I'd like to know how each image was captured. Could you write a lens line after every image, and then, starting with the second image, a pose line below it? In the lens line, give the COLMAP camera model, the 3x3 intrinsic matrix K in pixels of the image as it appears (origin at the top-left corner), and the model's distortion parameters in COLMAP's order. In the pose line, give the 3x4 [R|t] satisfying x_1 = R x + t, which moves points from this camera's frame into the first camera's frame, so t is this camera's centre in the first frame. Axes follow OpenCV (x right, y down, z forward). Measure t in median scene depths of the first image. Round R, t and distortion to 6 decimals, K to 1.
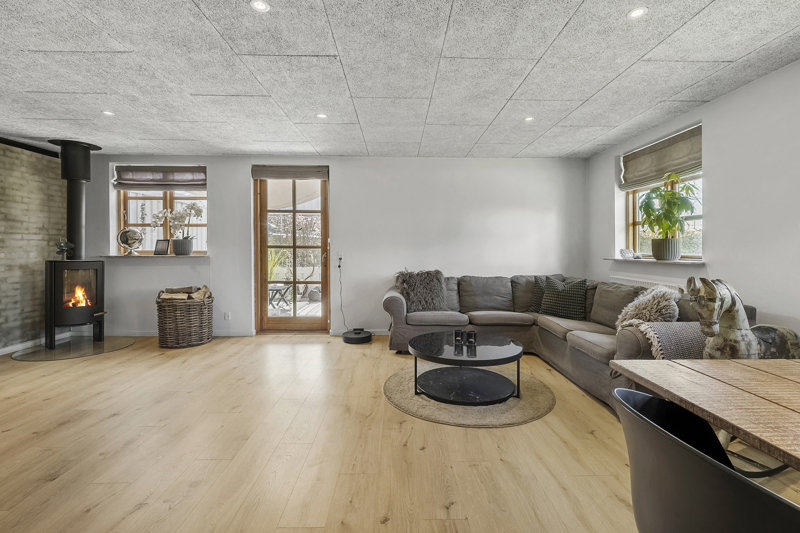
lens RADIAL K [[370.1, 0, 404.9], [0, 370.1, 250.1], [0, 0, 1]] dist [0.002460, 0.000318]
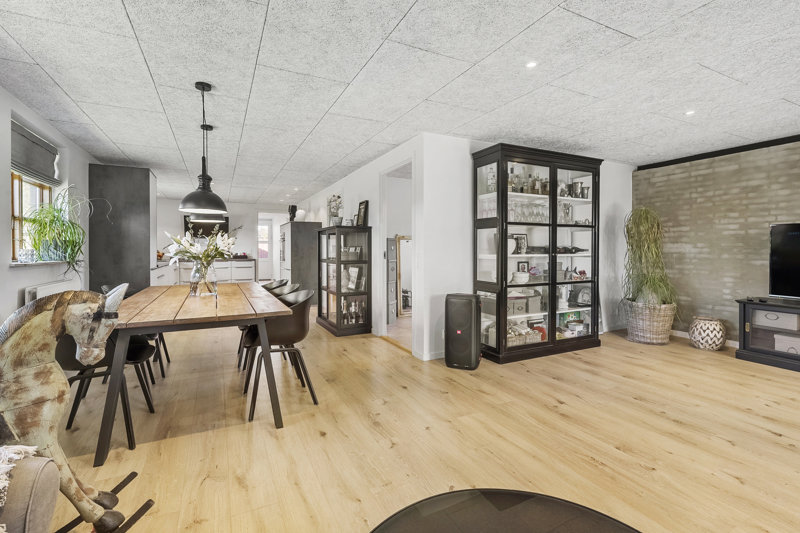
lens RADIAL K [[370.1, 0, 404.9], [0, 370.1, 250.1], [0, 0, 1]] dist [0.002460, 0.000318]
pose [[-0.900329, -0.002888, -0.435200, 0.255756], [-0.005359, 0.999976, 0.004451, -0.000569], [0.435176, 0.006339, -0.900323, 0.859801]]
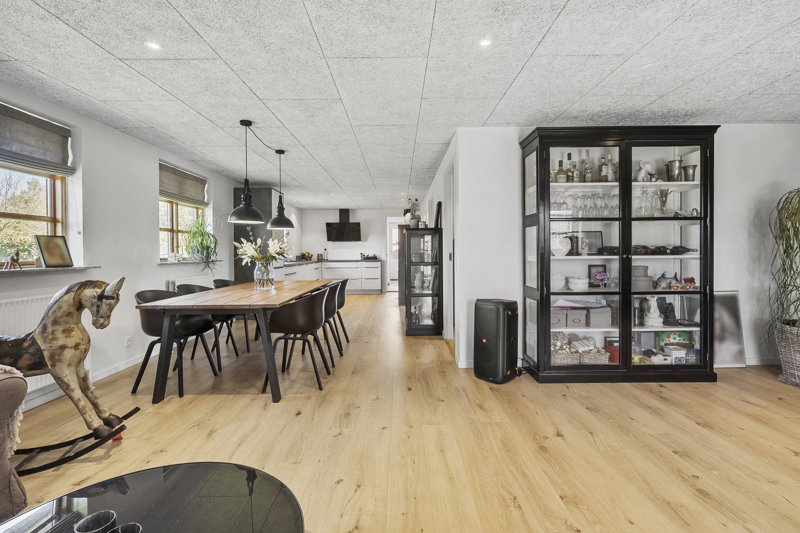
lens RADIAL K [[380.5, 0, 402.8], [0, 380.5, 252.2], [0, 0, 1]] dist [0.002775, -0.000053]
pose [[-0.999820, 0.003173, 0.018716, -0.060068], [0.003327, 0.999961, 0.008167, -0.003009], [-0.018689, 0.008228, -0.999791, 0.952501]]
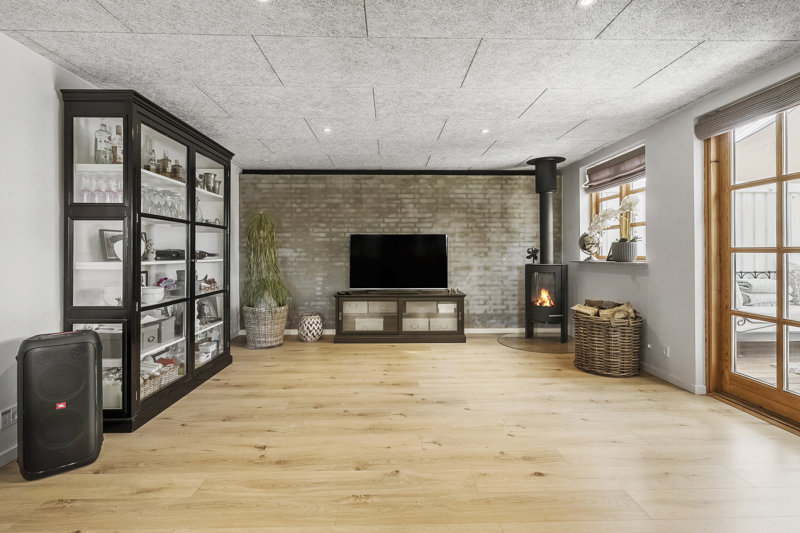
lens RADIAL K [[374.3, 0, 399.3], [0, 374.3, 252.2], [0, 0, 1]] dist [-0.000365, -0.000133]
pose [[0.005760, -0.006499, -0.999962, 0.247366], [-0.002702, 0.999975, -0.006515, -0.000091], [0.999980, 0.002739, 0.005742, 0.580884]]
